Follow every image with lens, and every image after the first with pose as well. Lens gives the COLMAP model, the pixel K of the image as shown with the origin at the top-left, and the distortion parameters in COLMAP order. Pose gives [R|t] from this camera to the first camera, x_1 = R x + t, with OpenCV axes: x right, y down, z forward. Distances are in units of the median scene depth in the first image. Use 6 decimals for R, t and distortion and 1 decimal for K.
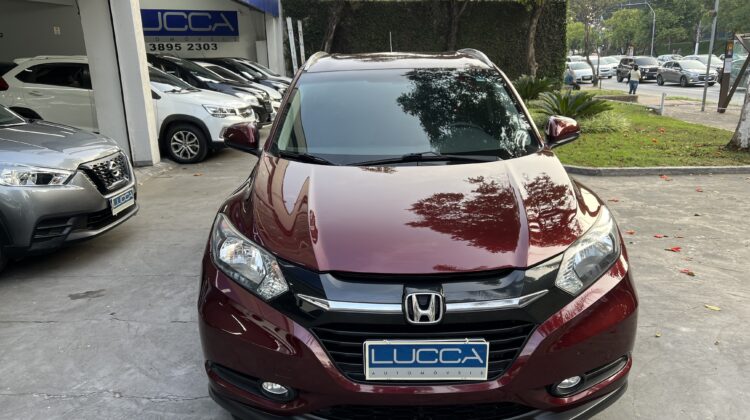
lens RADIAL K [[570.4, 0, 378.6], [0, 570.4, 212.7], [0, 0, 1]] dist [0.025160, -0.019085]
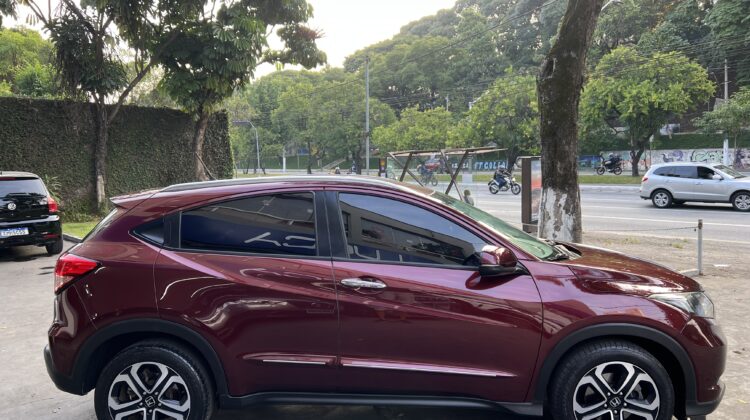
lens RADIAL K [[570.4, 0, 379.2], [0, 570.4, 211.7], [0, 0, 1]] dist [0.025160, -0.019085]
pose [[0.768876, -0.046295, 0.637720, -0.094012], [0.165675, 0.977737, -0.128770, -0.058535], [-0.617561, 0.204662, 0.759429, 0.195926]]
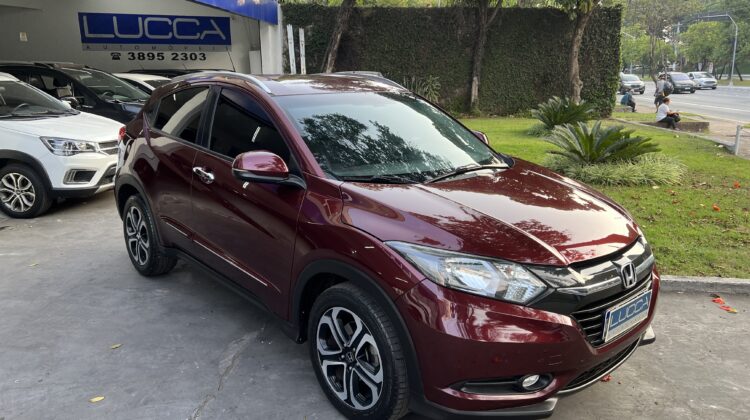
lens RADIAL K [[570.4, 0, 371.9], [0, 570.4, 206.5], [0, 0, 1]] dist [0.025160, -0.019085]
pose [[0.992510, 0.044181, -0.113896, 0.084117], [-0.047435, 0.998535, -0.026019, -0.046965], [0.112579, 0.031227, 0.993152, 0.153656]]
